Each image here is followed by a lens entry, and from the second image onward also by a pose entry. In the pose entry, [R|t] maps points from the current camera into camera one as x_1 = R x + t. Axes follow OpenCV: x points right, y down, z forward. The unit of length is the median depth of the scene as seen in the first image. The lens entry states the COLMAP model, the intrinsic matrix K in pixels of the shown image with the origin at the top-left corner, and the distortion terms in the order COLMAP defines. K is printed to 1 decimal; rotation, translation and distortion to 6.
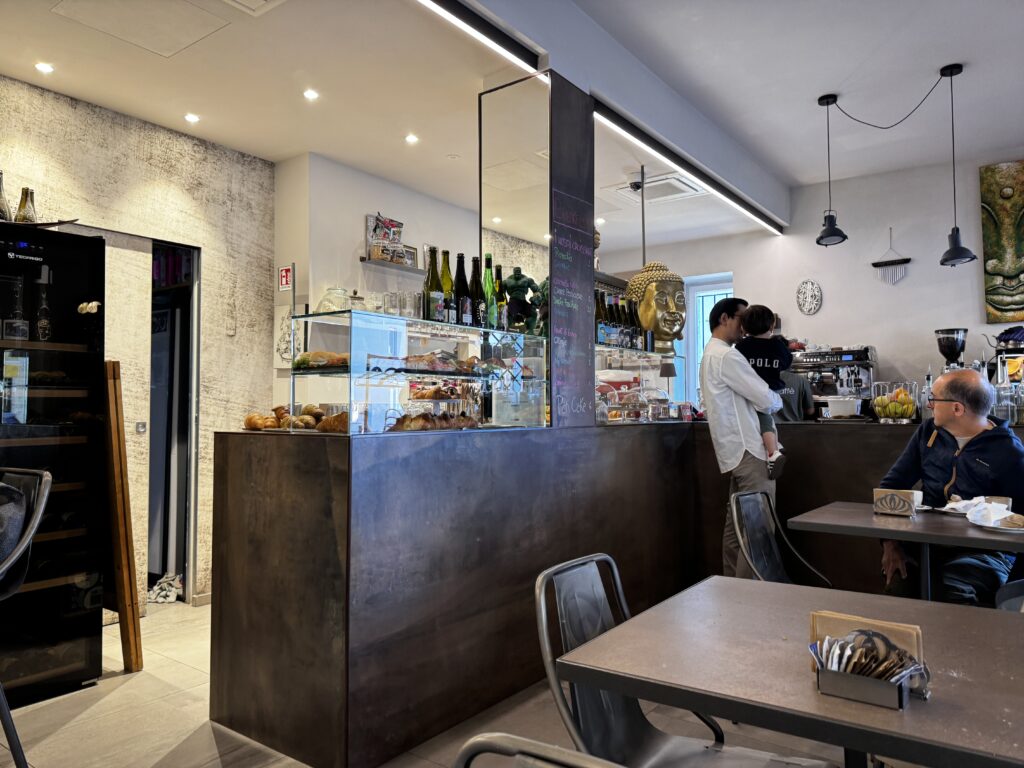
lens RADIAL K [[733.9, 0, 513.8], [0, 733.9, 367.9], [0, 0, 1]] dist [0.002613, -0.003769]
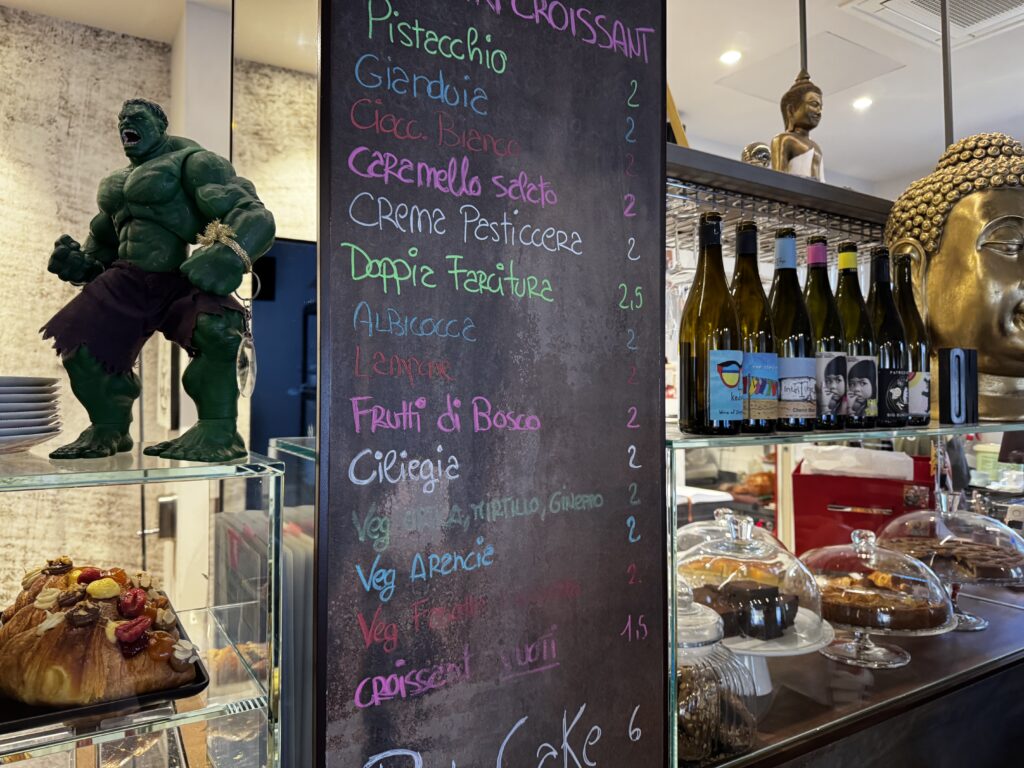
lens RADIAL K [[733.9, 0, 513.8], [0, 733.9, 367.9], [0, 0, 1]] dist [0.002613, -0.003769]
pose [[0.926622, -0.005833, -0.375949, 0.133771], [0.016004, 0.999585, 0.023937, -0.055356], [0.375654, -0.028197, 0.926331, 0.675568]]
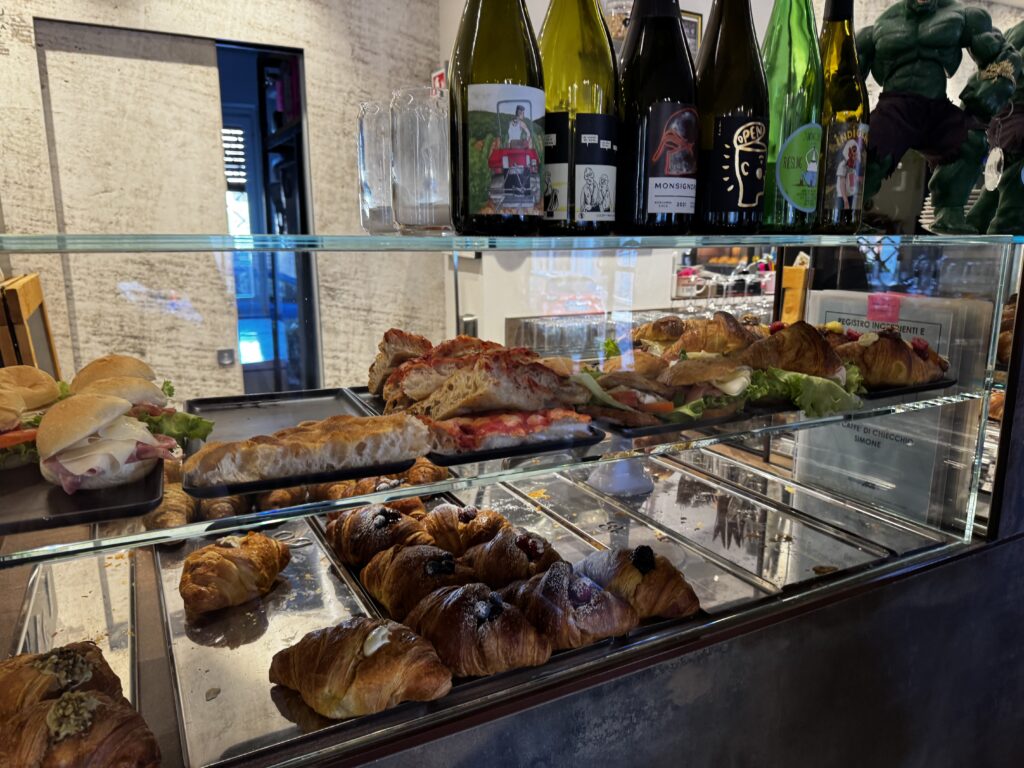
lens RADIAL K [[745.0, 0, 512.0], [0, 745.0, 384.0], [0, 0, 1]] dist [0.000050, -0.004033]
pose [[0.896481, 0.088508, -0.434153, 0.000993], [0.020633, 0.970444, 0.240444, -0.047180], [0.442602, -0.224512, 0.868158, 0.528719]]
